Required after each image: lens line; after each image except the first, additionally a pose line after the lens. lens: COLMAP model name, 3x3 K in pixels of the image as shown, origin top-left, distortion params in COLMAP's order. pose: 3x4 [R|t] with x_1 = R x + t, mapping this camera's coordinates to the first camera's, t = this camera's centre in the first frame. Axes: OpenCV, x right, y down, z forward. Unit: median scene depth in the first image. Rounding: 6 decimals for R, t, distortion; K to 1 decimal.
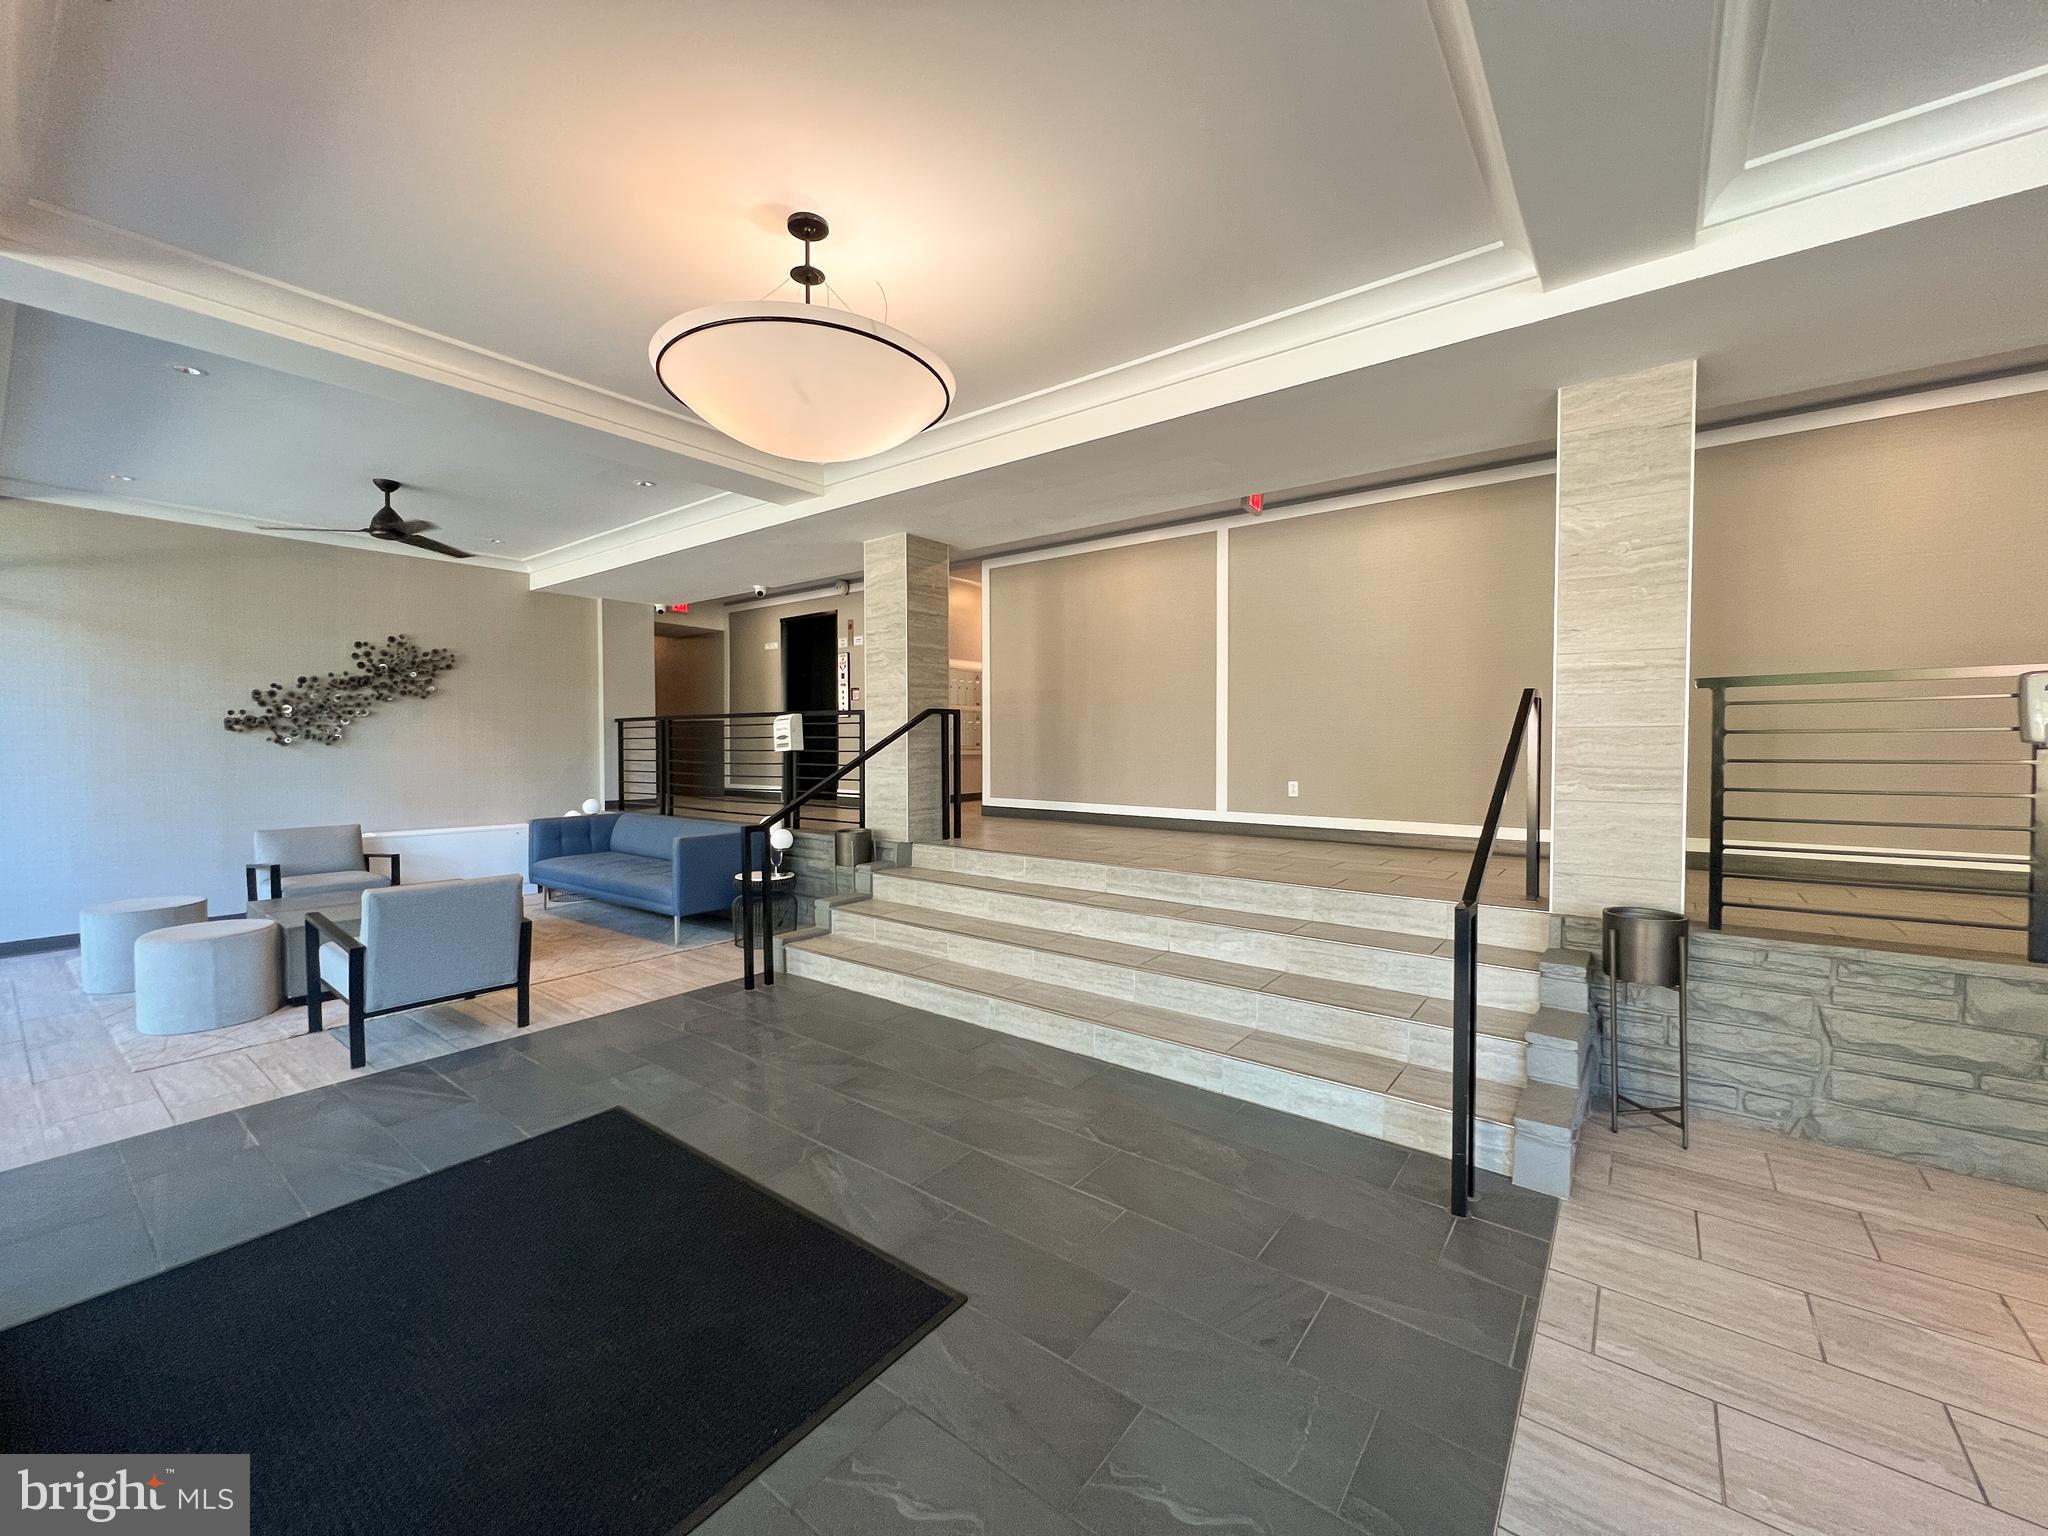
lens RADIAL K [[822.5, 0, 1022.1], [0, 822.5, 765.9], [0, 0, 1]] dist [-0.001437, -0.000194]
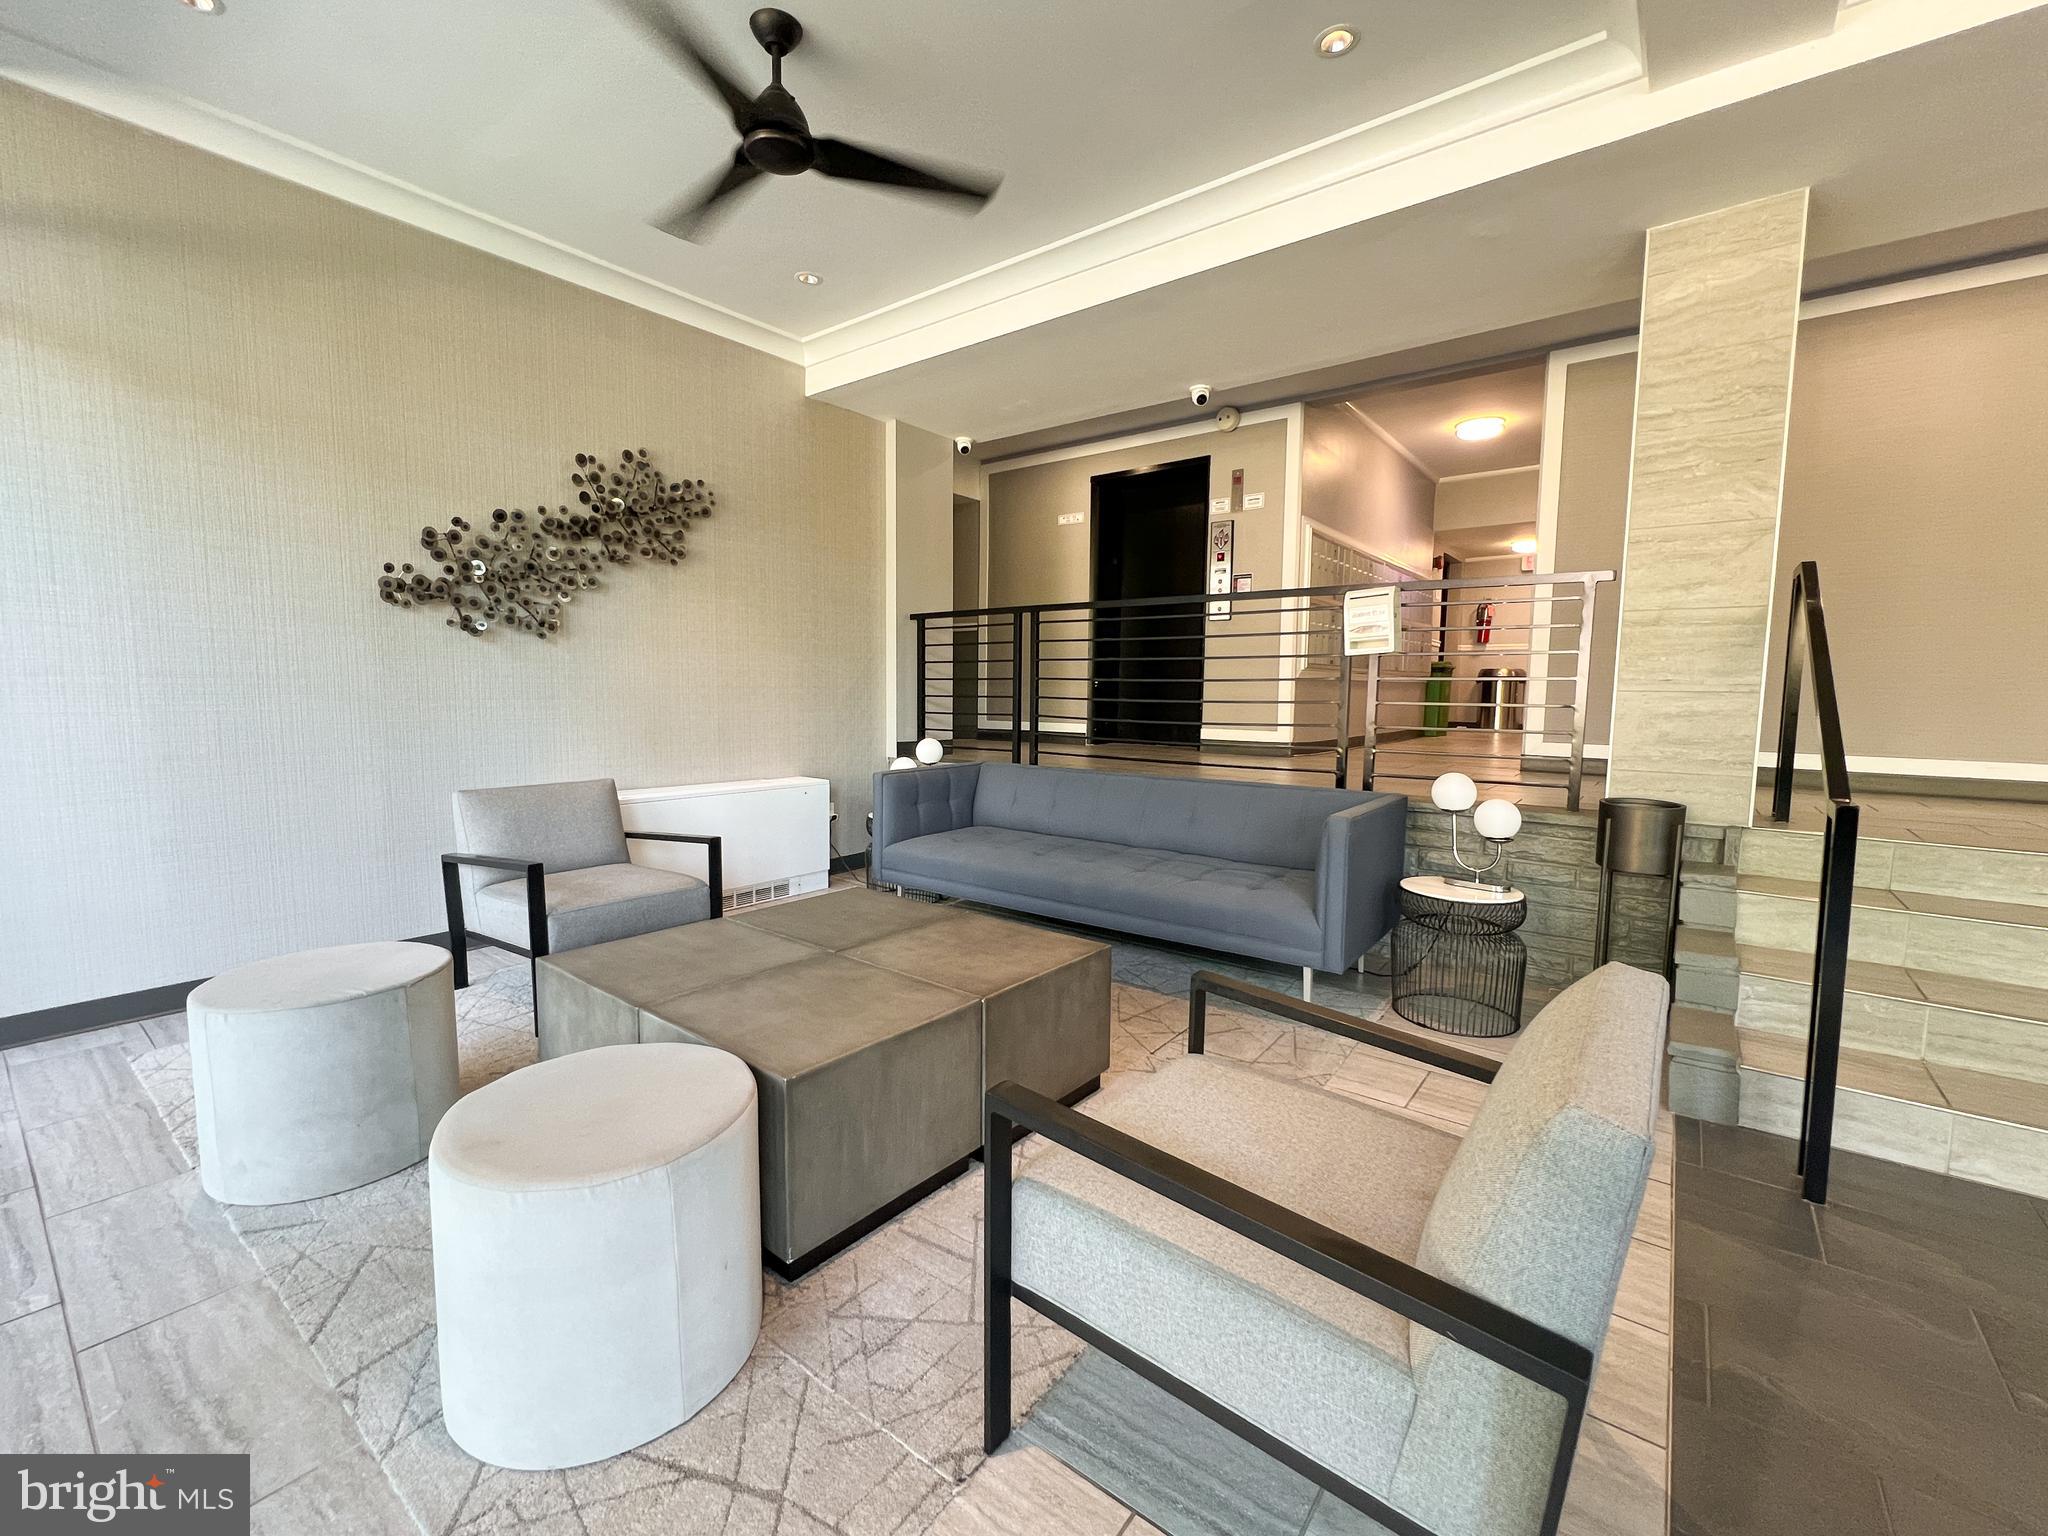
lens RADIAL K [[861.8, 0, 1024.0], [0, 861.8, 768.0], [0, 0, 1]] dist [-0.003016, 0.000387]
pose [[0.999933, 0.009835, -0.006043, -0.500305], [-0.009416, 0.997781, 0.065905, 0.021517], [0.006678, -0.065844, 0.997808, 0.400700]]
